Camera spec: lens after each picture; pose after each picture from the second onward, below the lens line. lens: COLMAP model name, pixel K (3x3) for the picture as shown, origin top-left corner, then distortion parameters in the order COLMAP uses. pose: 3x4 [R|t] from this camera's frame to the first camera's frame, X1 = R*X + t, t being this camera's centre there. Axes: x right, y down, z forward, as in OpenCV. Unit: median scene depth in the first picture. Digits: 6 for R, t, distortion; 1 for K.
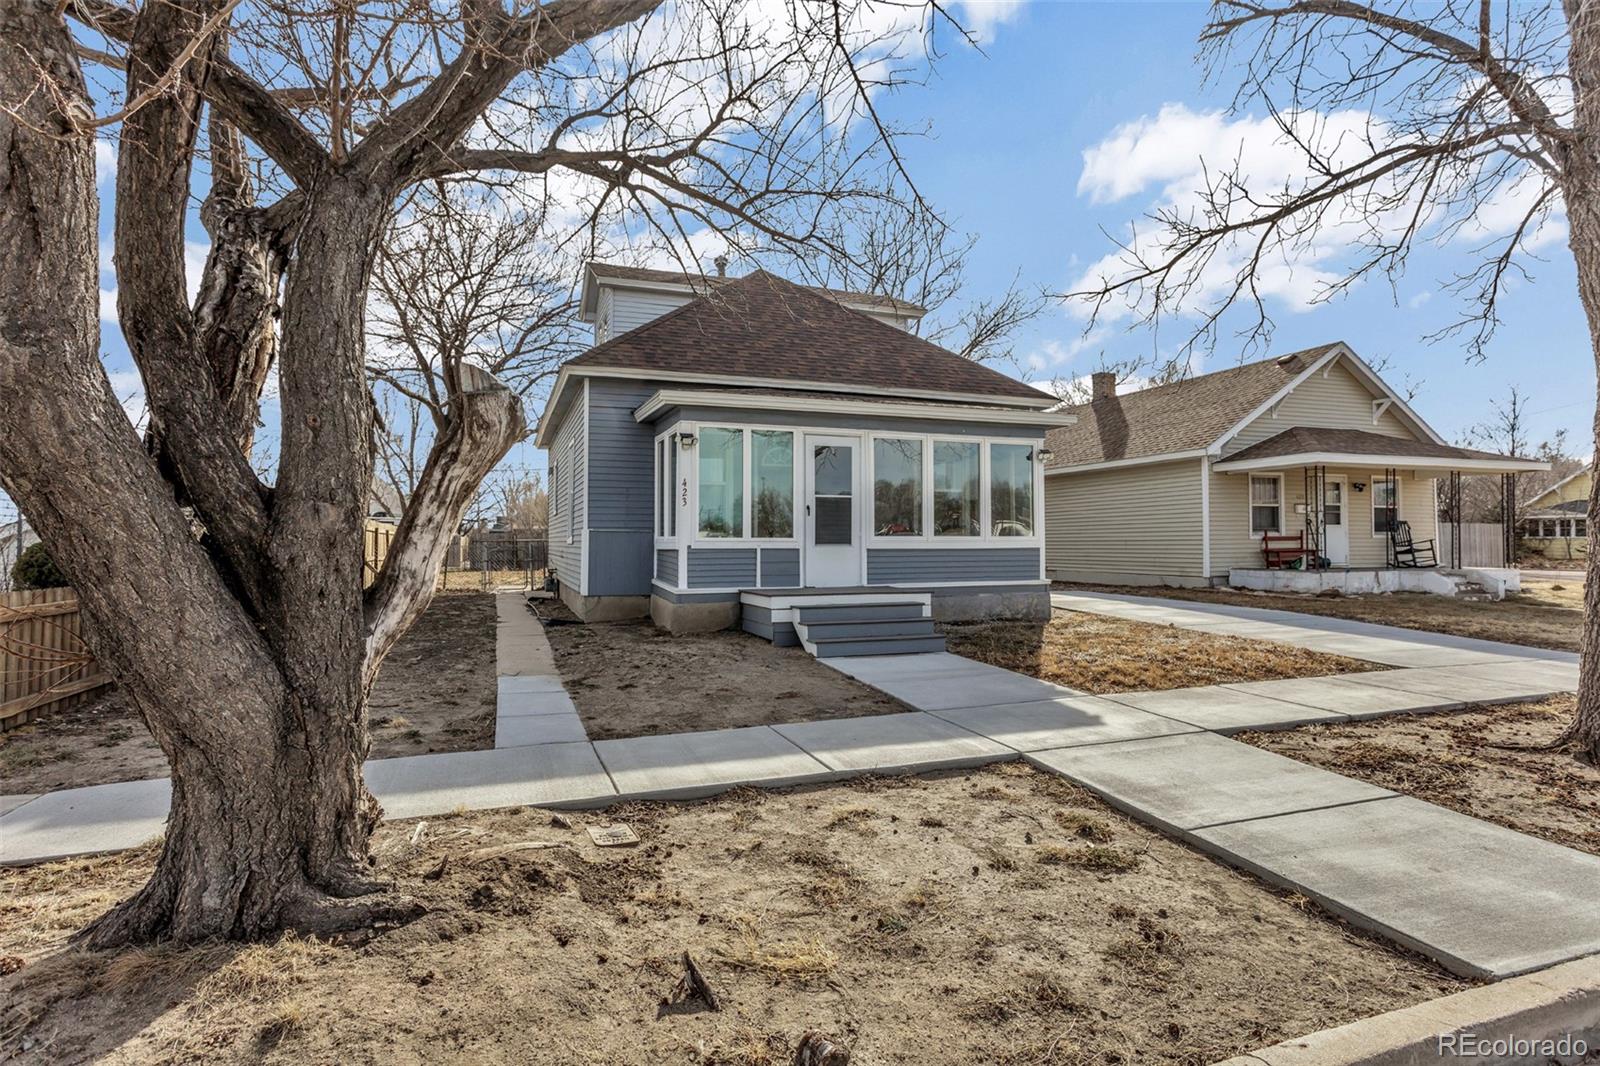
lens RADIAL K [[843.8, 0, 794.0], [0, 843.8, 524.2], [0, 0, 1]] dist [0.000101, 0.000709]
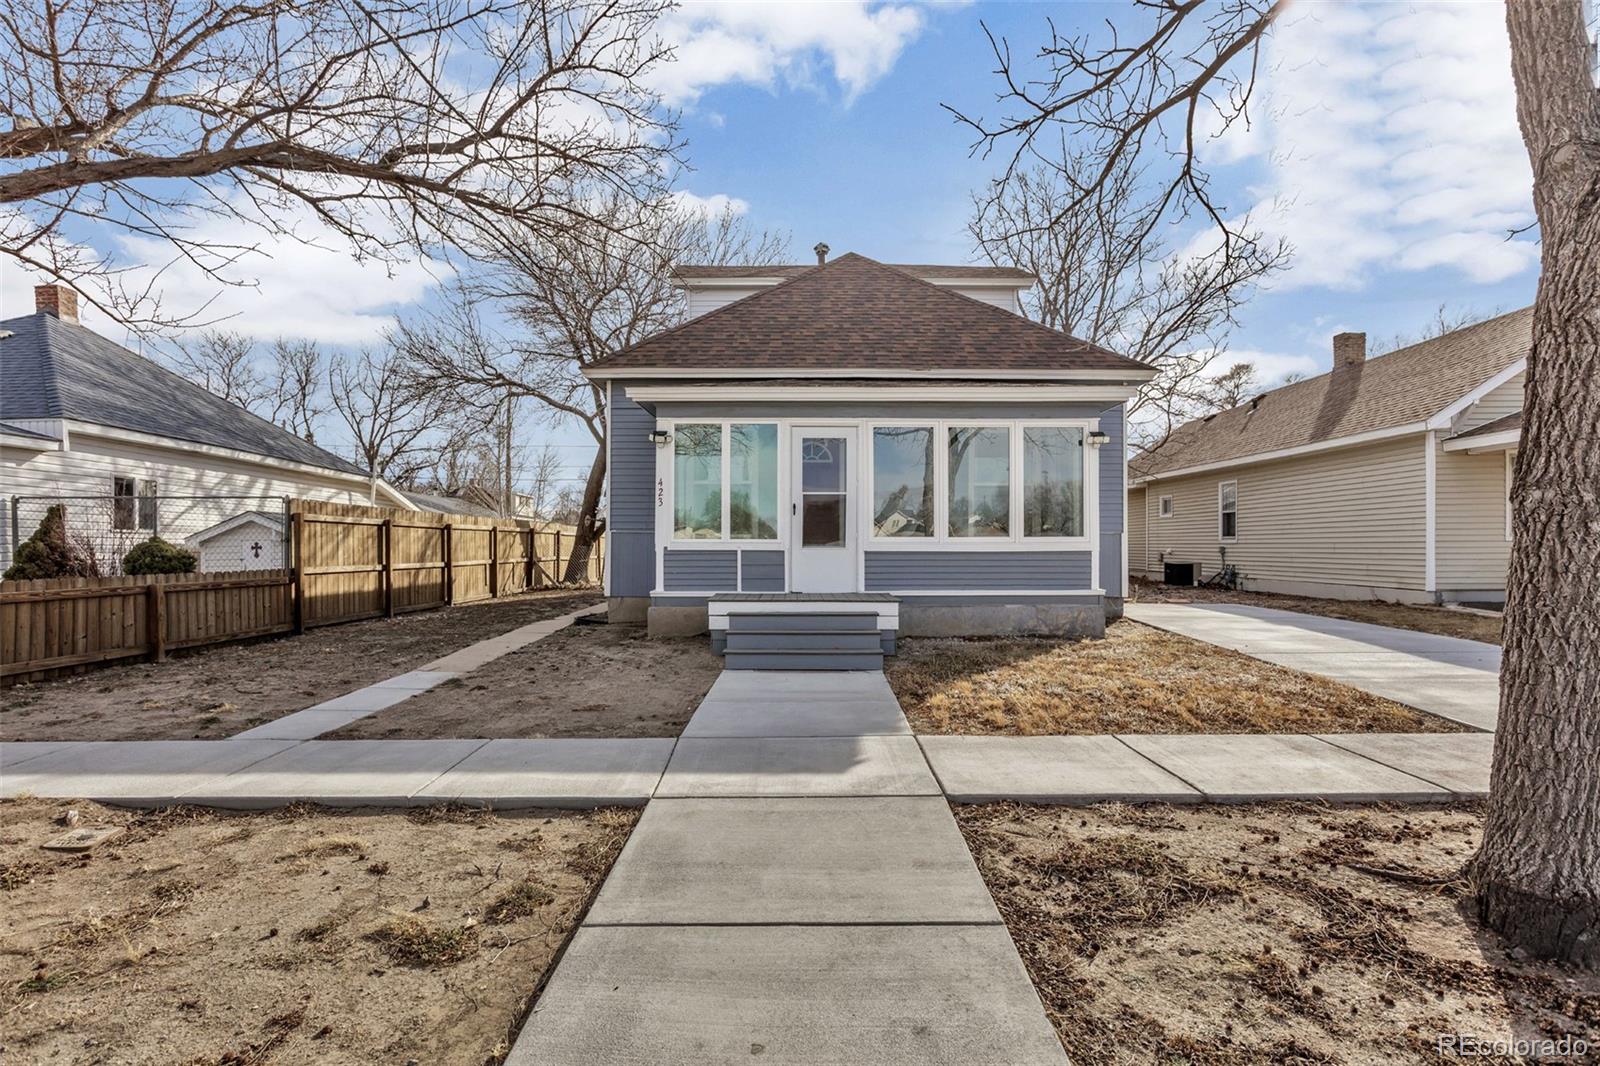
lens RADIAL K [[843.8, 0, 798.9], [0, 843.8, 541.7], [0, 0, 1]] dist [0.000101, 0.000709]
pose [[0.936624, 0.000695, -0.350335, 0.344370], [0.005678, 0.999837, 0.017165, 0.003433], [0.350290, -0.018066, 0.936467, 0.140080]]
